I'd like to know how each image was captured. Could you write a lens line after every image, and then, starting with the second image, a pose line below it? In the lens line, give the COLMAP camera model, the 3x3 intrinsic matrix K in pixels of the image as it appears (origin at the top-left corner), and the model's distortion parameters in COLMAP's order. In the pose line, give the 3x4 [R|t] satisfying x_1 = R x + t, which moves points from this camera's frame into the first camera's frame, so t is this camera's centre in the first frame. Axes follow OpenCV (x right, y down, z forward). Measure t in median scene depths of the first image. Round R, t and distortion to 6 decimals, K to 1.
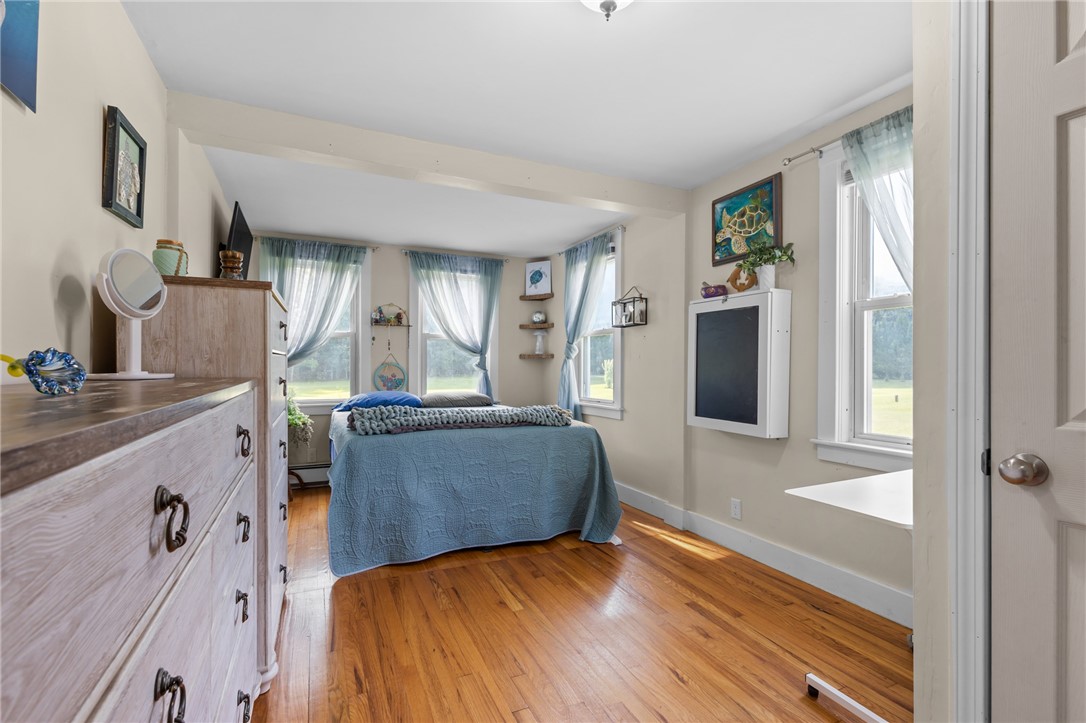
lens RADIAL K [[505.1, 0, 545.8], [0, 505.1, 353.5], [0, 0, 1]] dist [0.004211, -0.000671]
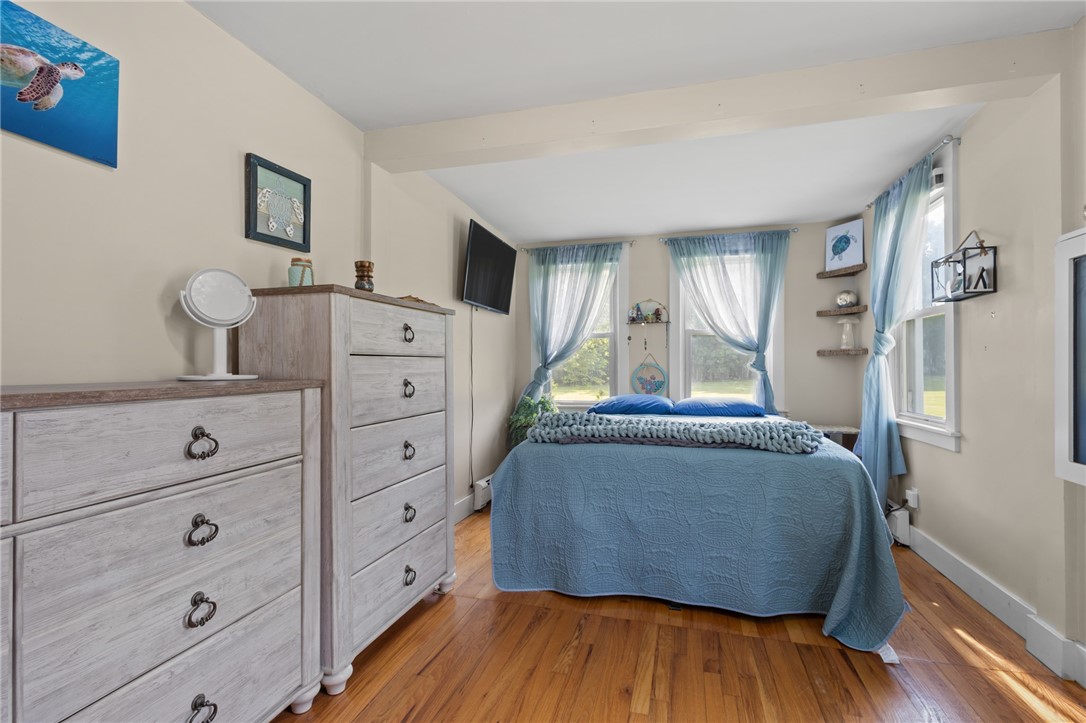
lens RADIAL K [[505.1, 0, 545.8], [0, 505.1, 353.5], [0, 0, 1]] dist [0.004211, -0.000671]
pose [[0.758052, -0.025337, -0.651702, 0.237349], [0.023560, 0.999657, -0.011461, 0.009655], [0.651769, -0.006666, 0.758388, 0.286182]]
